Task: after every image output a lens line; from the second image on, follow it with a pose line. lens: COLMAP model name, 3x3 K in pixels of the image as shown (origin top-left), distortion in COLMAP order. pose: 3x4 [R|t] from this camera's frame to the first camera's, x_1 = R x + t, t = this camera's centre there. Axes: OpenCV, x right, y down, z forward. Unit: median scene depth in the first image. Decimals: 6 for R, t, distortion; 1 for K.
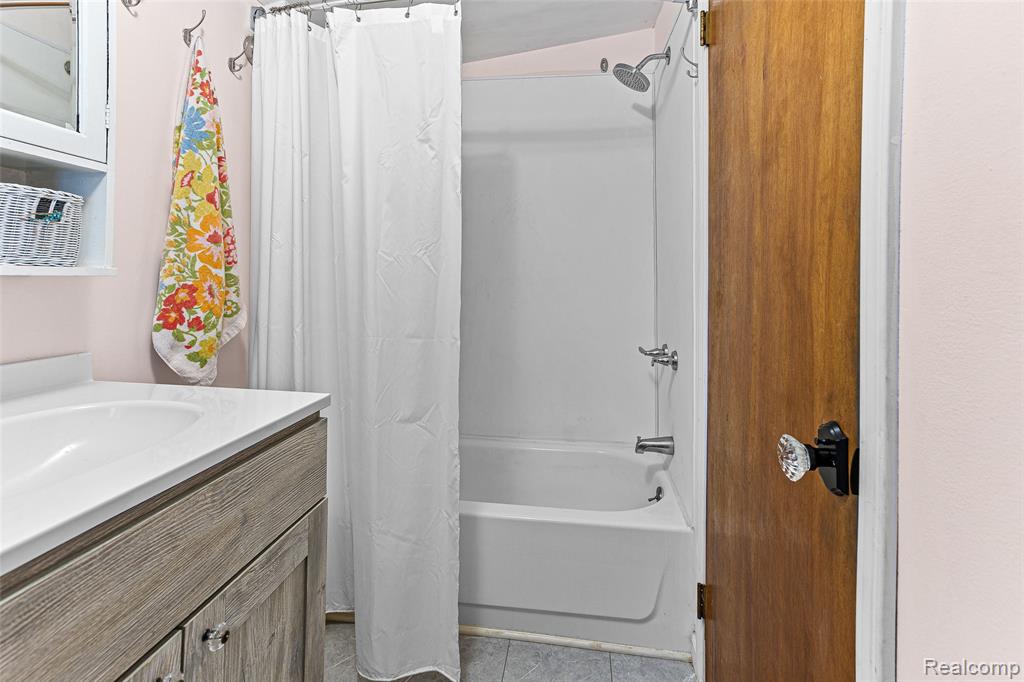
lens RADIAL K [[503.9, 0, 513.8], [0, 503.9, 343.1], [0, 0, 1]] dist [0.006561, 0.001772]
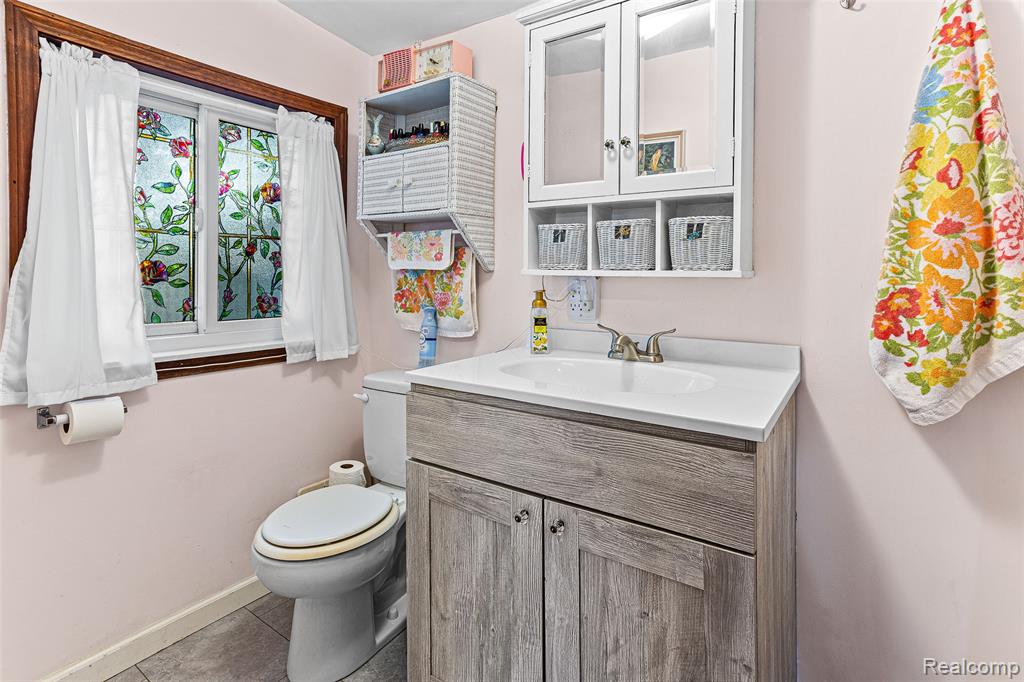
lens RADIAL K [[503.9, 0, 517.3], [0, 503.9, 339.2], [0, 0, 1]] dist [0.006561, 0.001772]
pose [[-0.450255, 0.094372, -0.887899, 0.388366], [-0.128329, 0.977236, 0.168943, -0.093865], [0.883630, 0.190011, -0.427895, 0.811871]]
